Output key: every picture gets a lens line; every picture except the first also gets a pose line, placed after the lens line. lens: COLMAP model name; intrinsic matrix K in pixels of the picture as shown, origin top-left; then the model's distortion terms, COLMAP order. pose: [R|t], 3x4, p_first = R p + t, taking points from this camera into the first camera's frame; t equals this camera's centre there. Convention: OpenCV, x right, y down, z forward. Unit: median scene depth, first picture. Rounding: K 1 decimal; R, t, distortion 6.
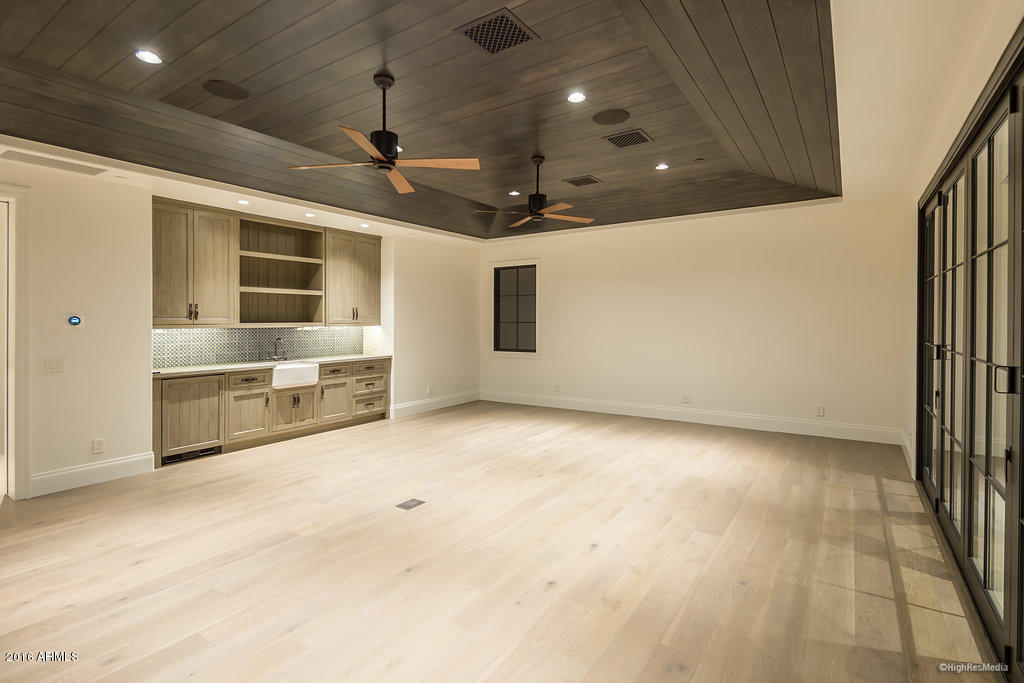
lens RADIAL K [[504.7, 0, 502.8], [0, 504.7, 317.4], [0, 0, 1]] dist [0.005031, -0.001917]
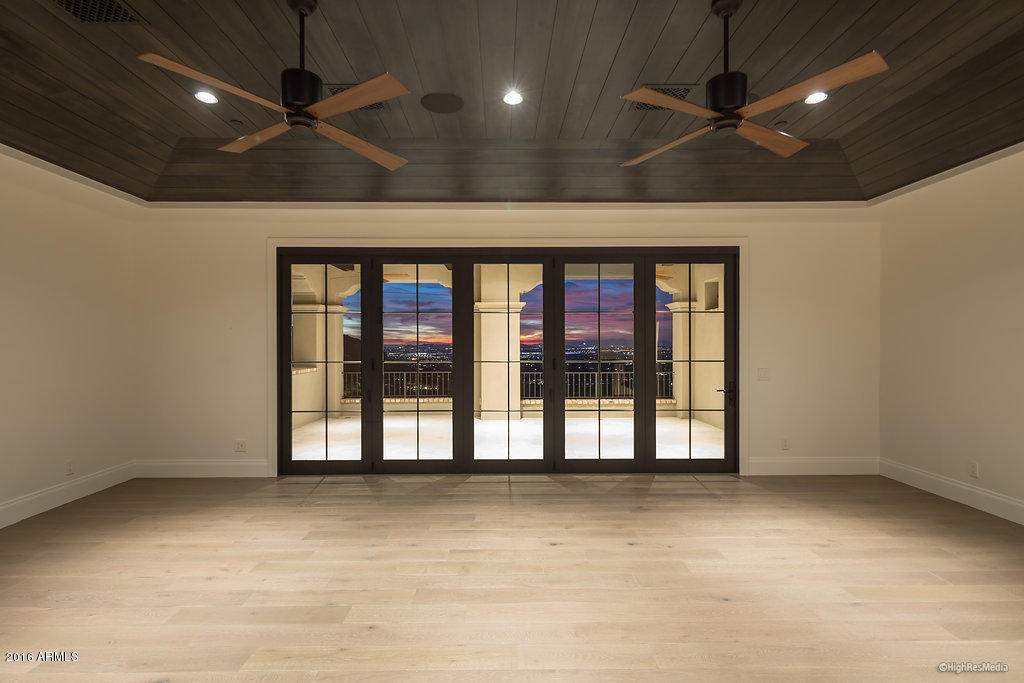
lens RADIAL K [[504.7, 0, 507.2], [0, 504.7, 342.2], [0, 0, 1]] dist [0.005031, -0.001917]
pose [[-0.590085, 0.006520, 0.807314, -0.612577], [0.002669, 0.999978, -0.006125, 0.013453], [-0.807336, -0.001460, -0.590090, 1.618906]]
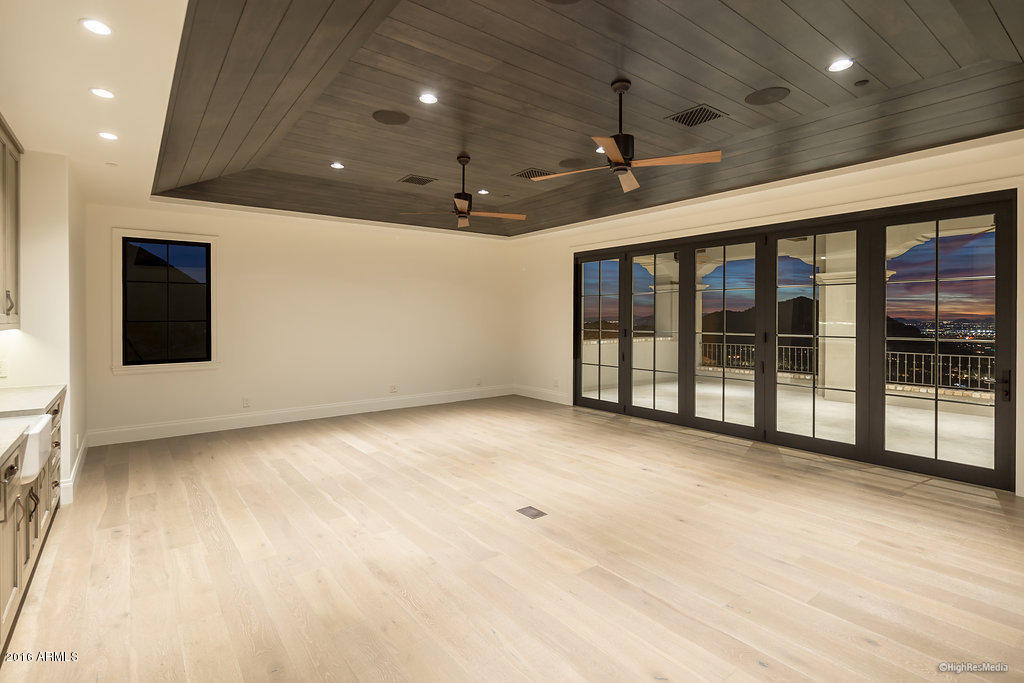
lens RADIAL K [[504.7, 0, 495.5], [0, 504.7, 325.0], [0, 0, 1]] dist [0.005031, -0.001917]
pose [[0.312311, -0.012995, 0.949891, -1.261311], [-0.002328, 0.999893, 0.014444, 0.008262], [-0.949977, -0.006722, 0.312247, 0.892066]]
